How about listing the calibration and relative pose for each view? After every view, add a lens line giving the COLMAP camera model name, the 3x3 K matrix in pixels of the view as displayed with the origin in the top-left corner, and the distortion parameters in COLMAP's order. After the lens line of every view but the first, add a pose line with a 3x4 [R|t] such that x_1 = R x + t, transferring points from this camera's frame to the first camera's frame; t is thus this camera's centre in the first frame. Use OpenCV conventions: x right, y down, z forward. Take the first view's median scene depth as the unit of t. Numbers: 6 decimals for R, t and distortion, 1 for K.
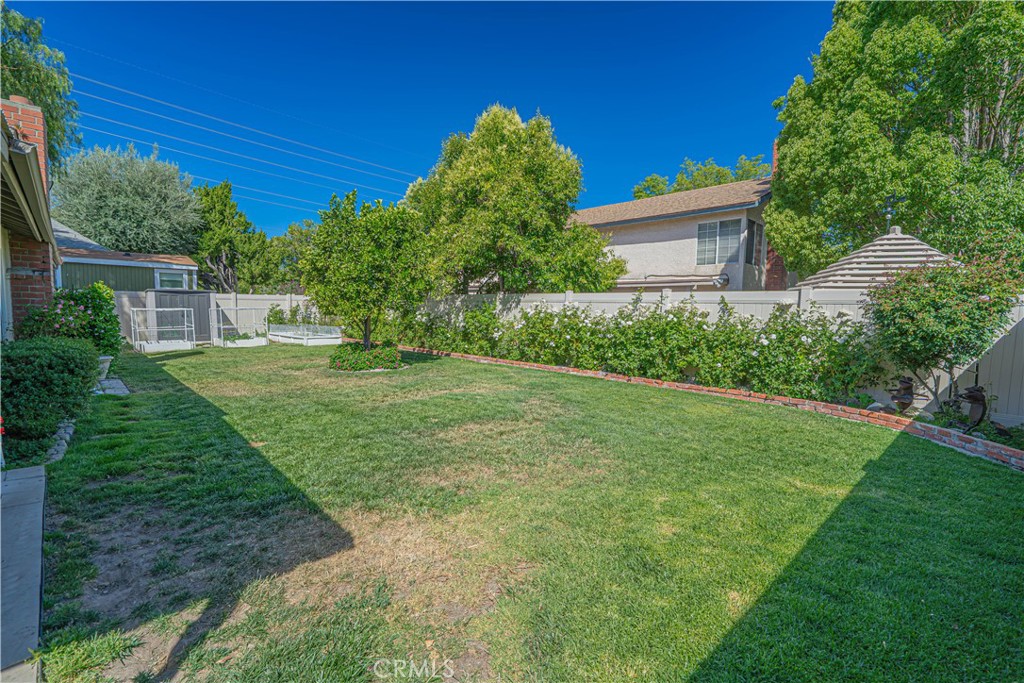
lens RADIAL K [[458.7, 0, 527.3], [0, 458.7, 344.7], [0, 0, 1]] dist [0.001368, 0.000075]
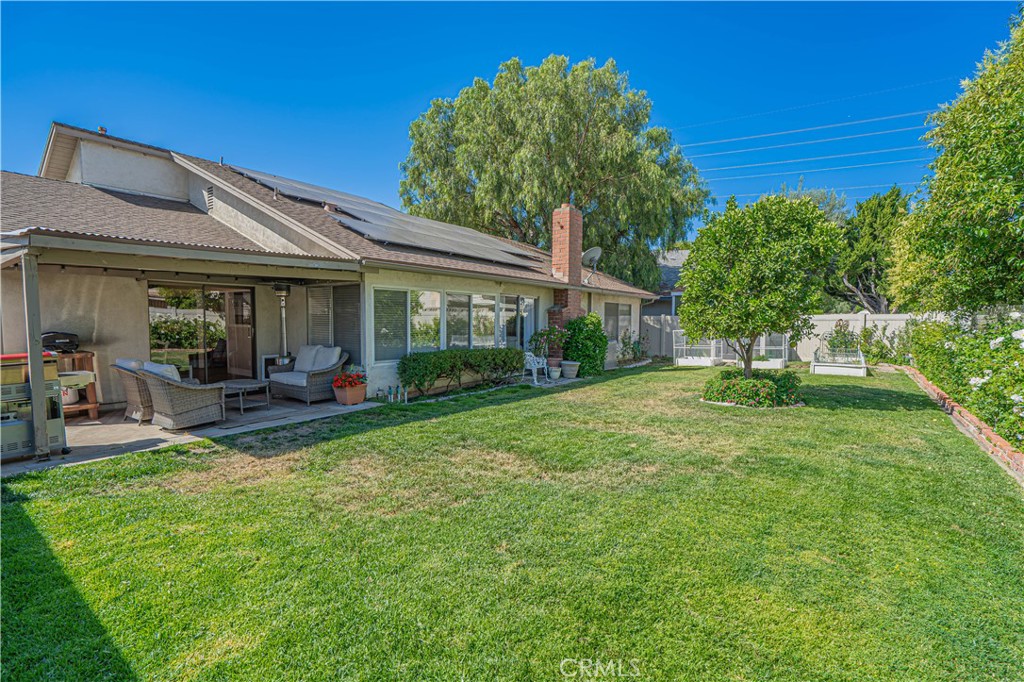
lens RADIAL K [[468.6, 0, 512.0], [0, 468.6, 341.0], [0, 0, 1]] dist [0.011315, -0.000109]
pose [[0.135601, 0.020564, -0.990550, 0.440089], [-0.073453, 0.997242, 0.010648, -0.037335], [0.988037, 0.071315, 0.136738, 0.455891]]
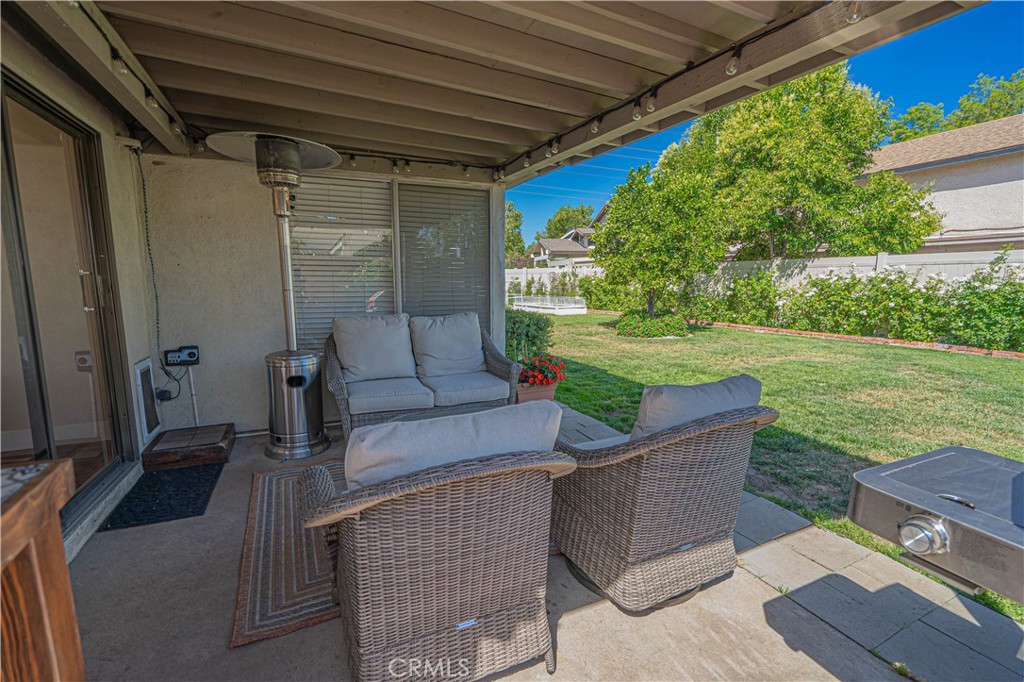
lens RADIAL K [[472.7, 0, 526.2], [0, 472.7, 345.2], [0, 0, 1]] dist [0.011318, 0.000244]
pose [[0.942569, 0.024306, -0.333126, -0.252379], [-0.004492, 0.998181, 0.060119, 0.009452], [0.333981, -0.055170, 0.940964, -0.109866]]
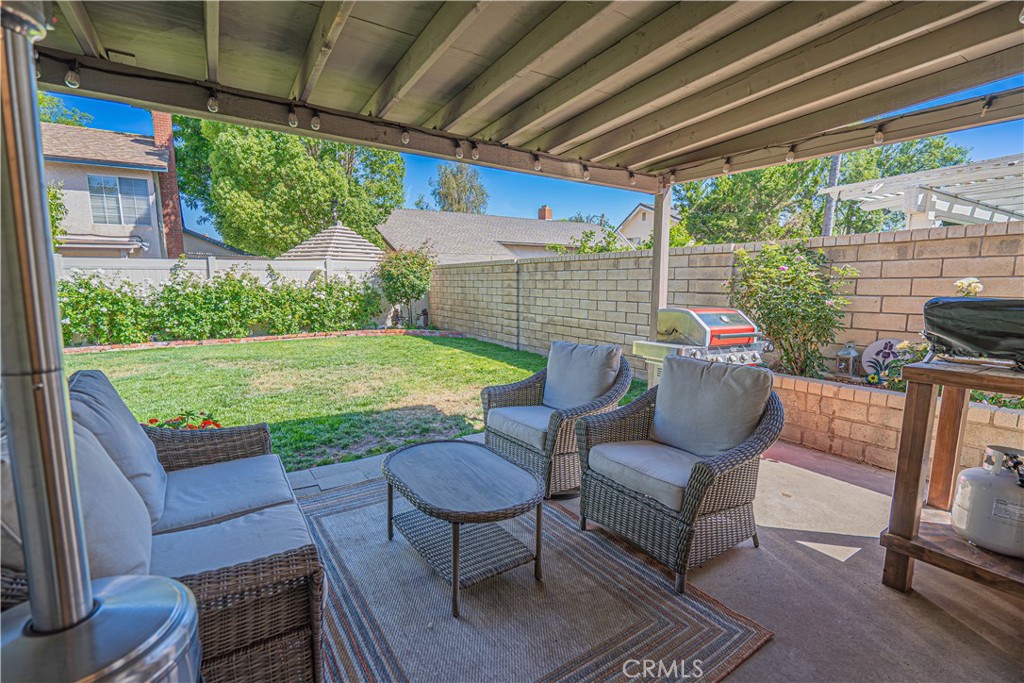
lens RADIAL K [[468.6, 0, 512.0], [0, 468.6, 341.5], [0, 0, 1]] dist [0.011315, -0.000109]
pose [[0.209979, -0.155722, 0.965225, -0.571886], [0.082568, 0.986532, 0.141197, -0.018421], [-0.974213, 0.050048, 0.220009, 0.054337]]
